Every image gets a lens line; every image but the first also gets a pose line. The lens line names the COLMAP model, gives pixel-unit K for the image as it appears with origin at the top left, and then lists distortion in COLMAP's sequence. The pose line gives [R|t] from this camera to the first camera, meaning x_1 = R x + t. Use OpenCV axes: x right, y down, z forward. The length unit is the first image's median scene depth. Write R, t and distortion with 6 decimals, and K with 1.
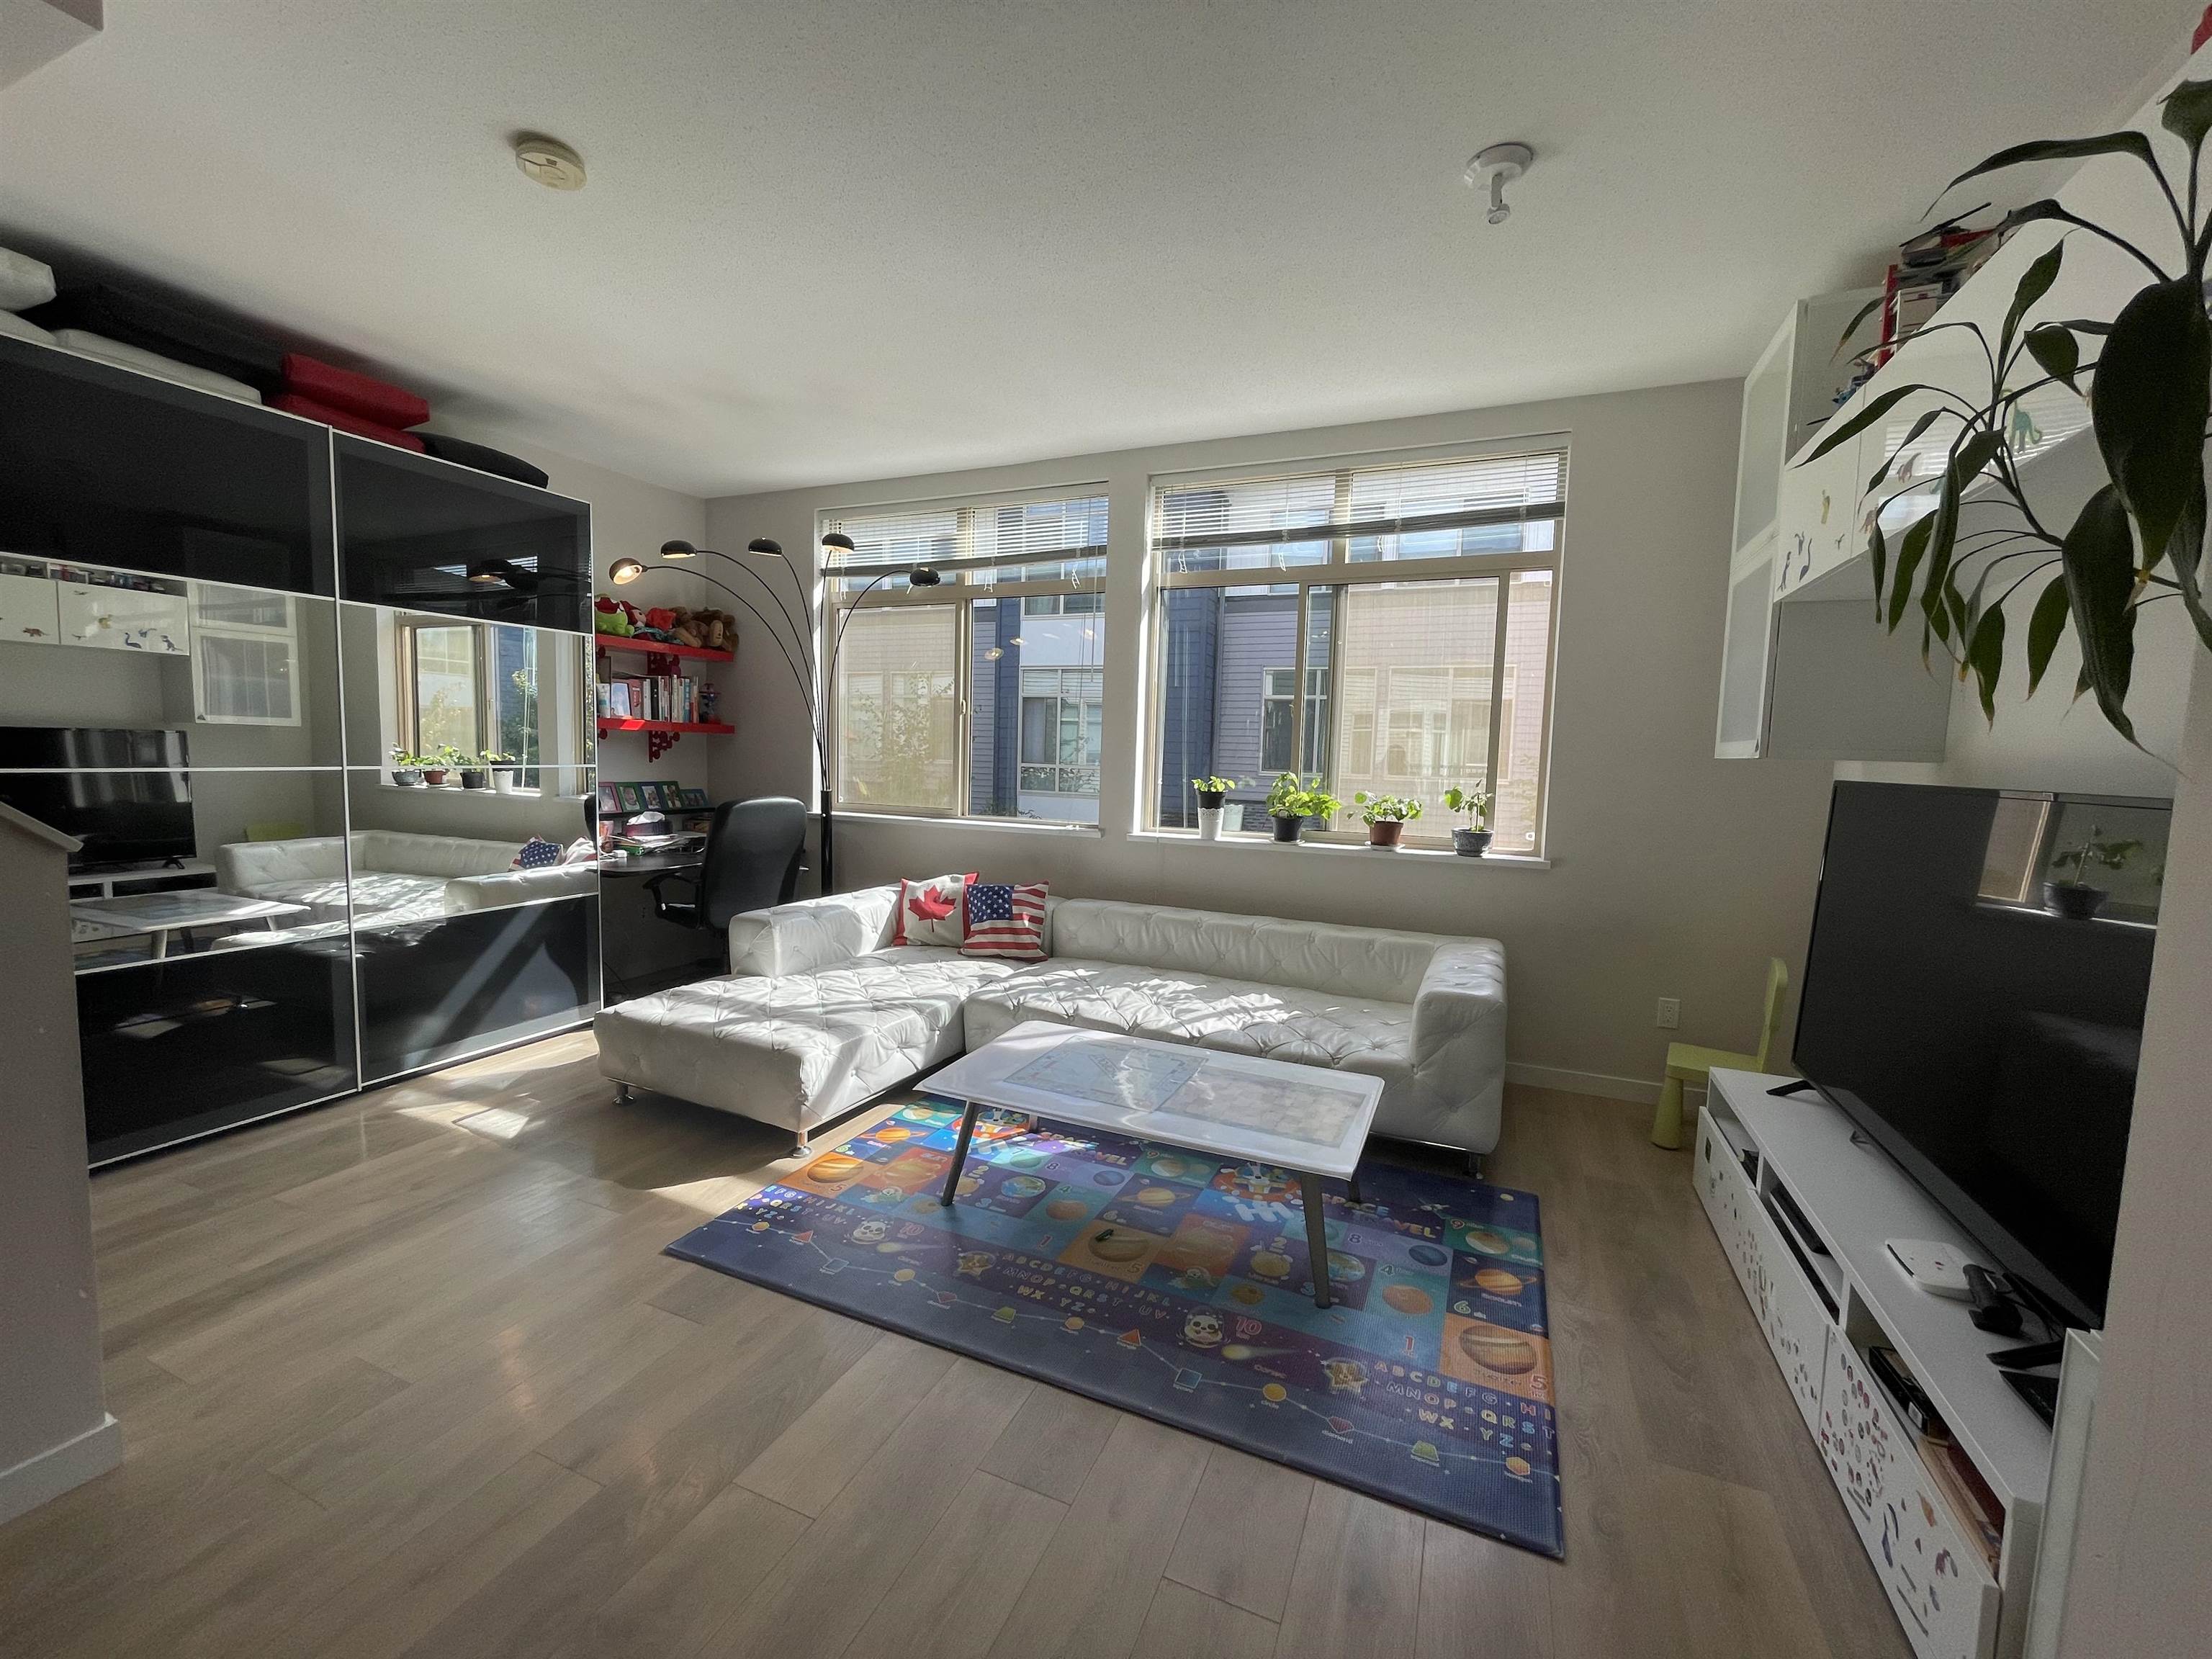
lens RADIAL K [[885.8, 0, 1106.0], [0, 885.8, 829.5], [0, 0, 1]] dist [-0.001533, -0.000203]
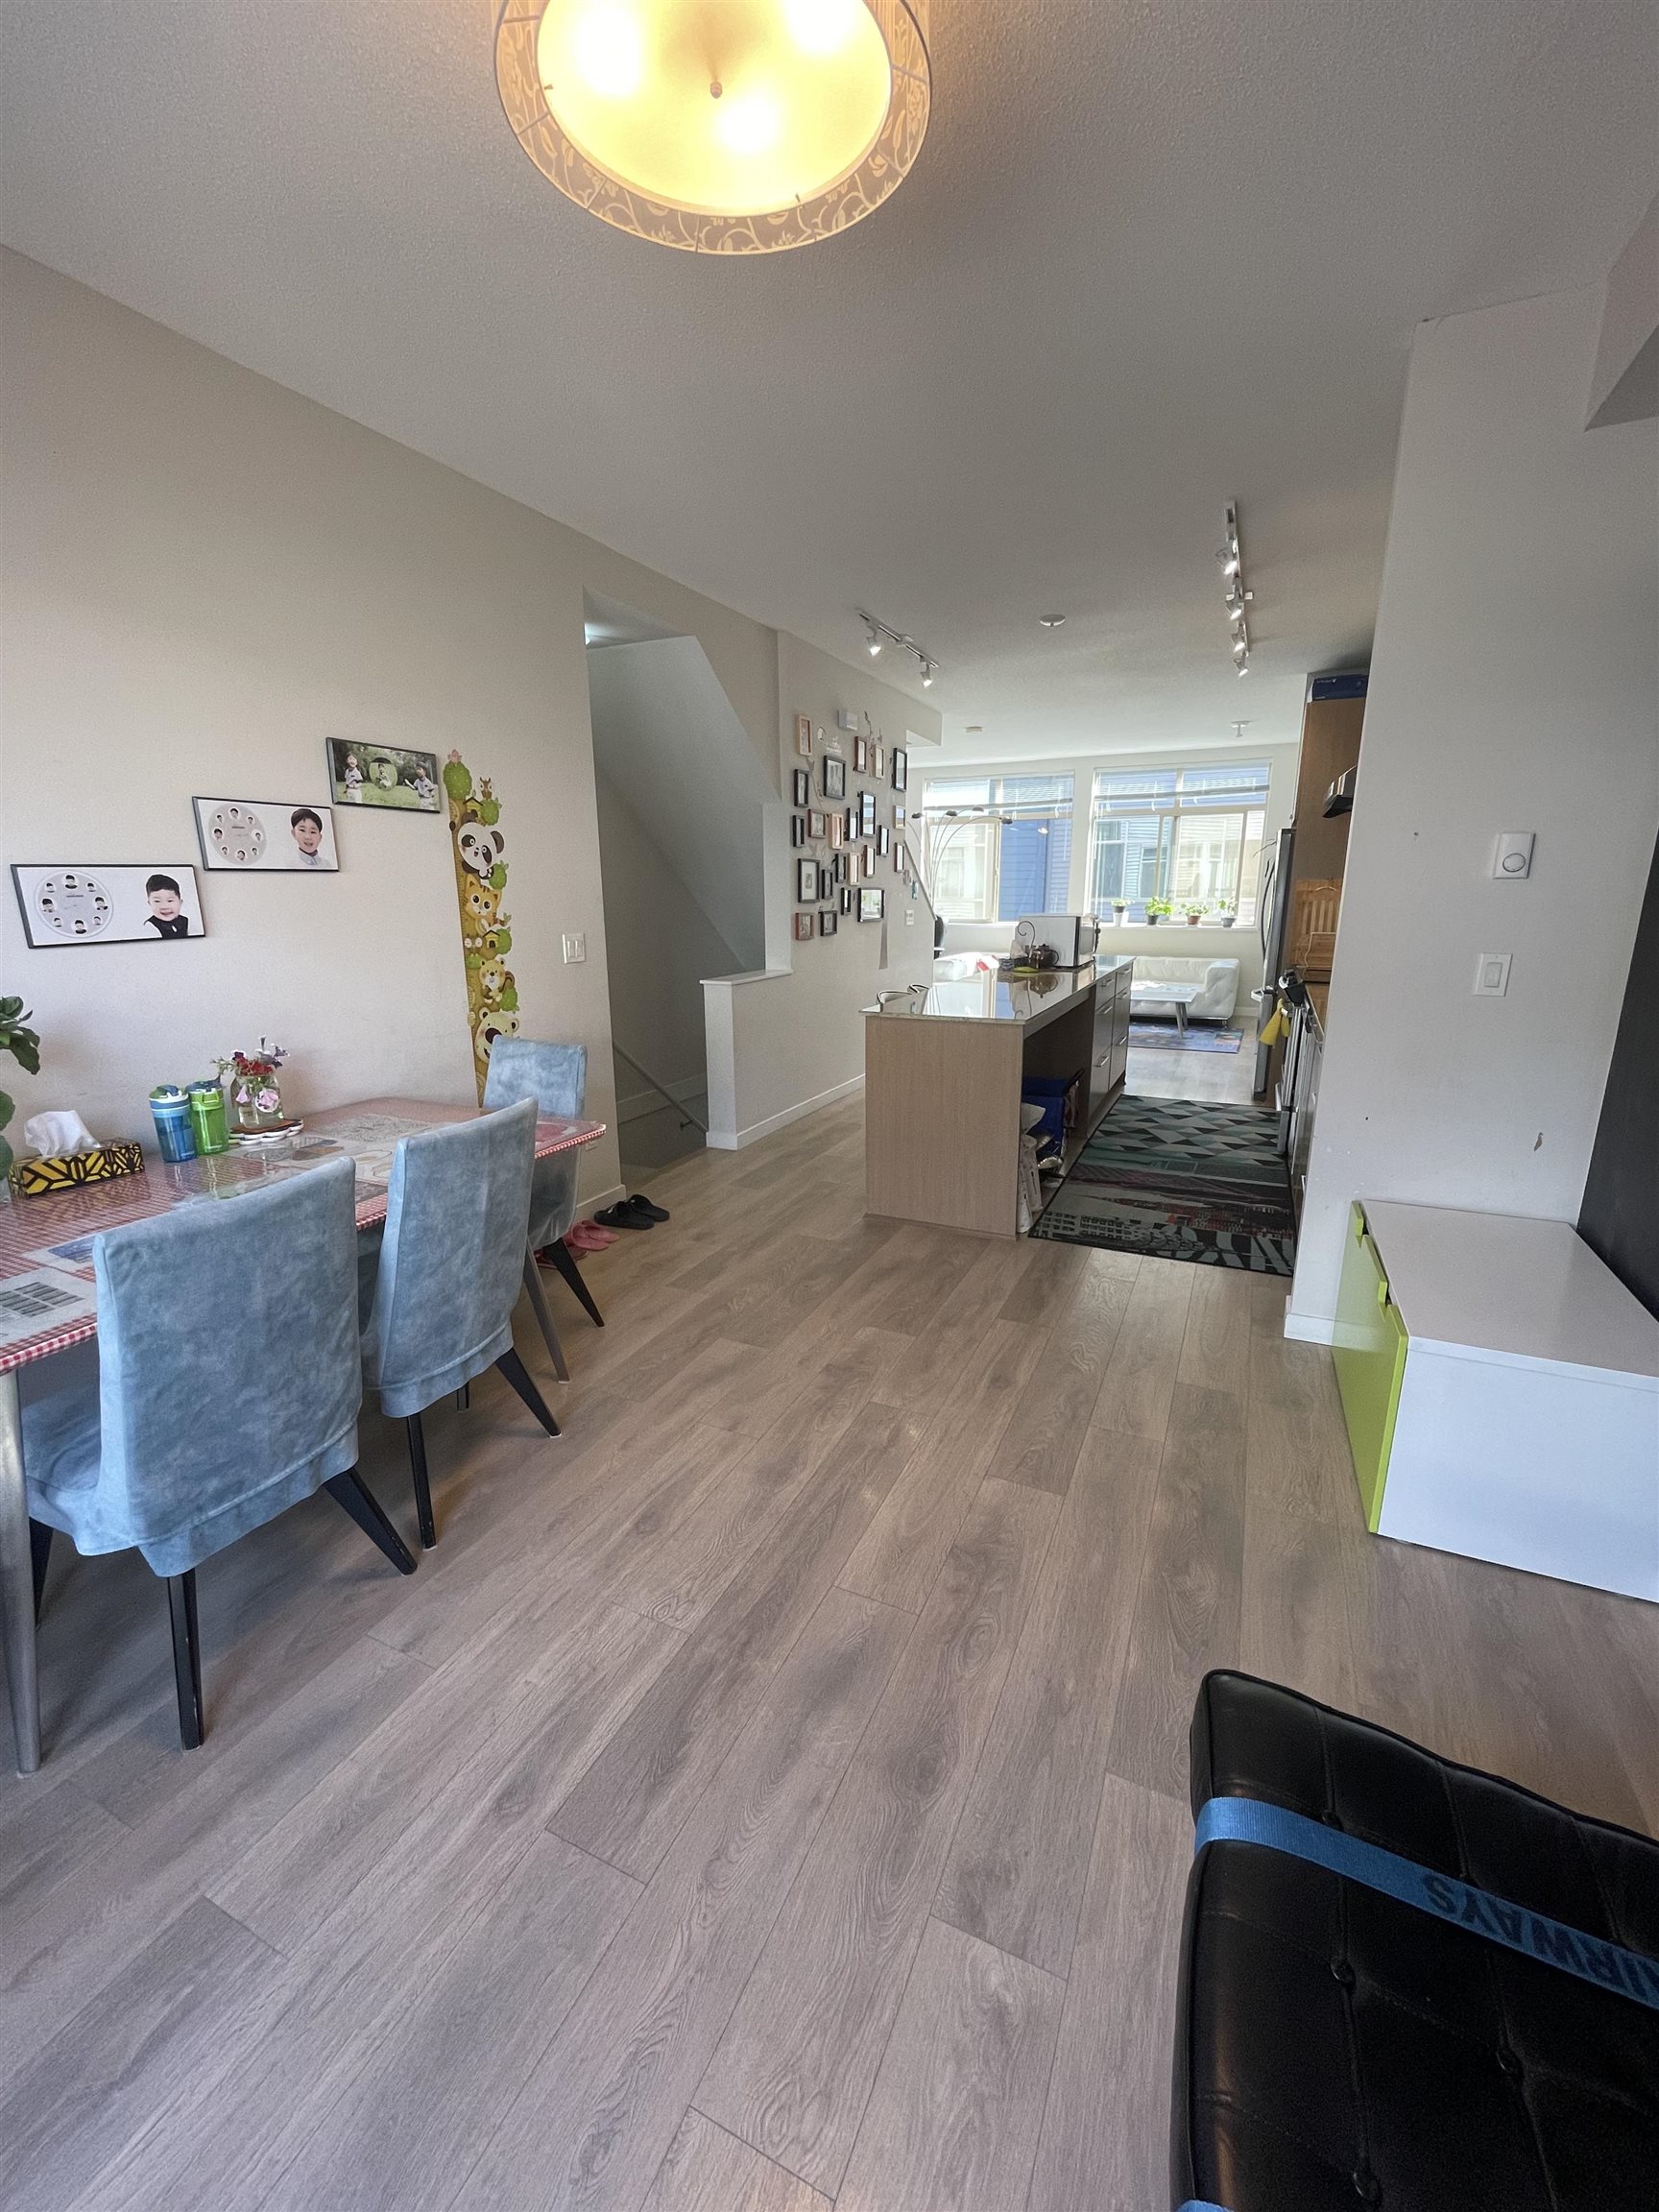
lens RADIAL K [[894.9, 0, 831.3], [0, 894.9, 1104.3], [0, 0, 1]] dist [-0.002280, -0.000877]
pose [[0.998821, -0.026015, -0.040989, -0.621640], [0.031915, 0.988078, 0.150610, 0.106417], [0.036582, -0.151740, 0.987743, -1.622829]]
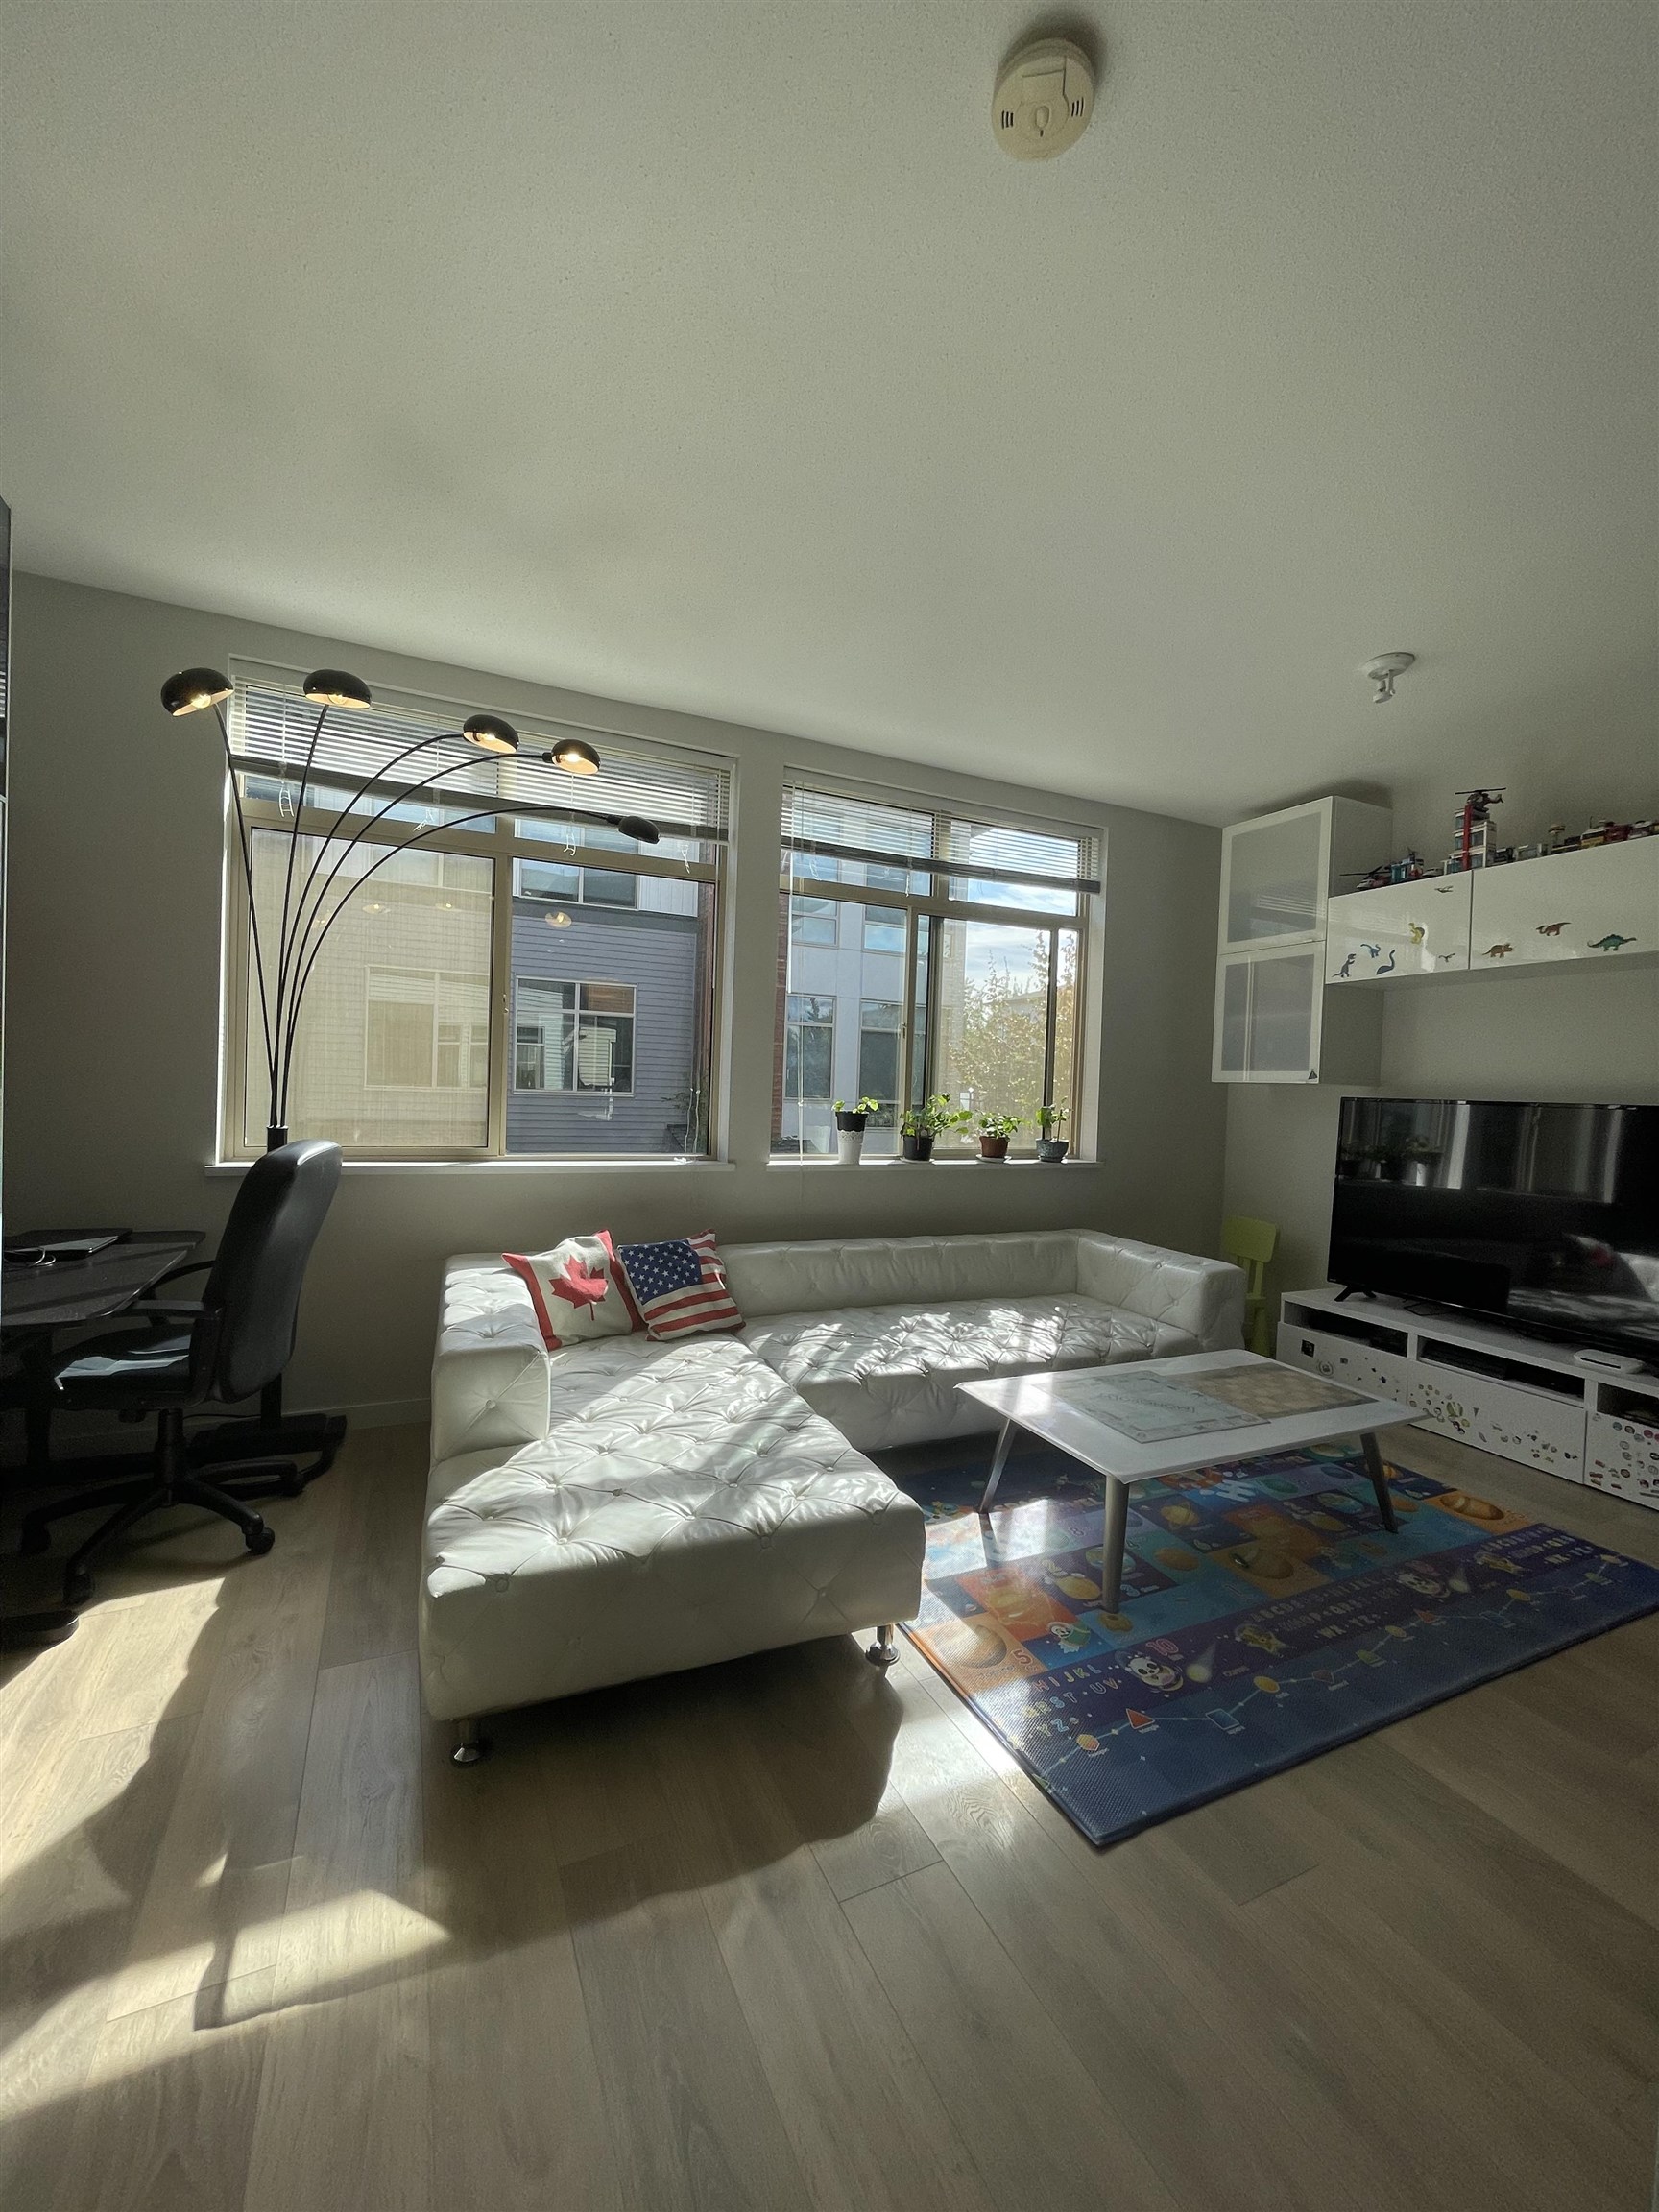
lens RADIAL K [[885.8, 0, 824.3], [0, 885.8, 1118.6], [0, 0, 1]] dist [-0.001533, -0.000203]
pose [[0.664295, -0.030563, 0.746846, -0.667152], [0.048299, 0.998831, -0.002085, -0.039994], [-0.745909, 0.037457, 0.664994, 0.423808]]
